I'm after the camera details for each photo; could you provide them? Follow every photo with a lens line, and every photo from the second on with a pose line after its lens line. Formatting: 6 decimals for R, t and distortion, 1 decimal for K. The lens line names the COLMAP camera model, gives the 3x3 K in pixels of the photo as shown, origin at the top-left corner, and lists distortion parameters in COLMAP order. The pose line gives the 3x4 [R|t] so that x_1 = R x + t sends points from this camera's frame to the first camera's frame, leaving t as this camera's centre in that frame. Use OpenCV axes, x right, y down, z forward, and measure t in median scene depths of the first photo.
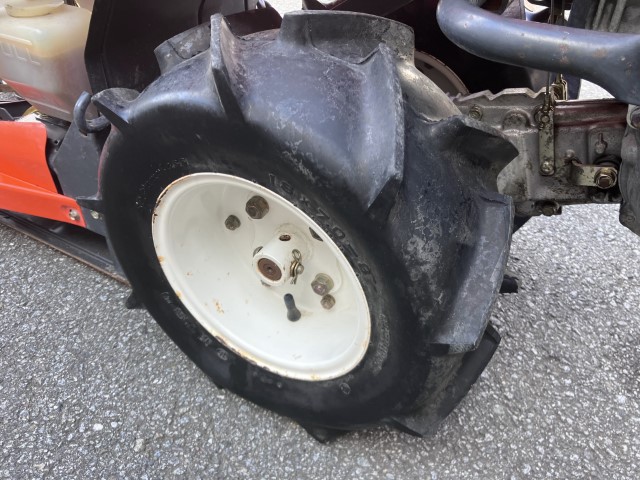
lens RADIAL K [[527.1, 0, 322.9], [0, 527.1, 242.1], [0, 0, 1]] dist [0.012761, -0.008285]
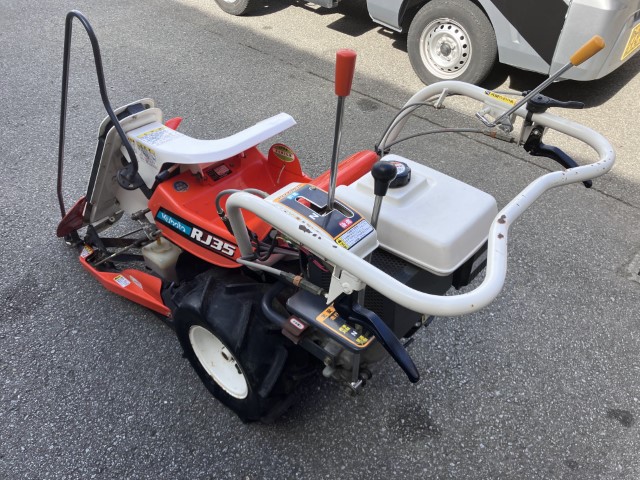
lens RADIAL K [[527.1, 0, 319.1], [0, 527.1, 238.3], [0, 0, 1]] dist [0.012761, -0.008285]
pose [[0.970316, 0.102400, -0.219090, 0.782792], [-0.106388, 0.994304, -0.006454, -0.509817], [0.217181, 0.029571, 0.975683, -1.381523]]
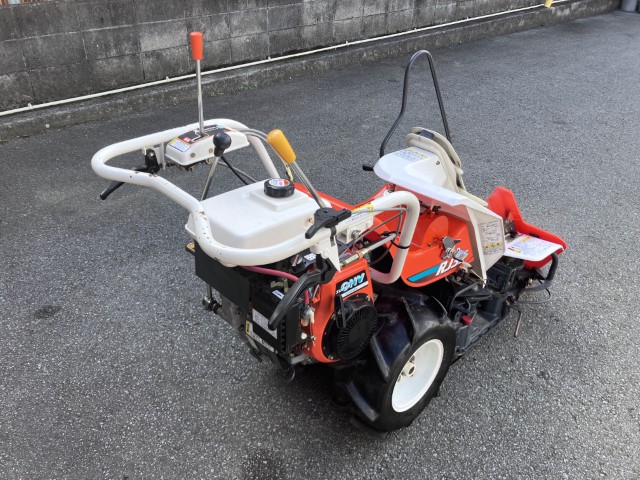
lens RADIAL K [[527.1, 0, 309.5], [0, 527.1, 227.3], [0, 0, 1]] dist [0.012761, -0.008285]
pose [[-0.324148, 0.389027, -0.862315, 2.353368], [-0.640280, 0.580798, 0.502707, -1.733424], [0.696397, 0.715074, 0.060821, 0.369282]]
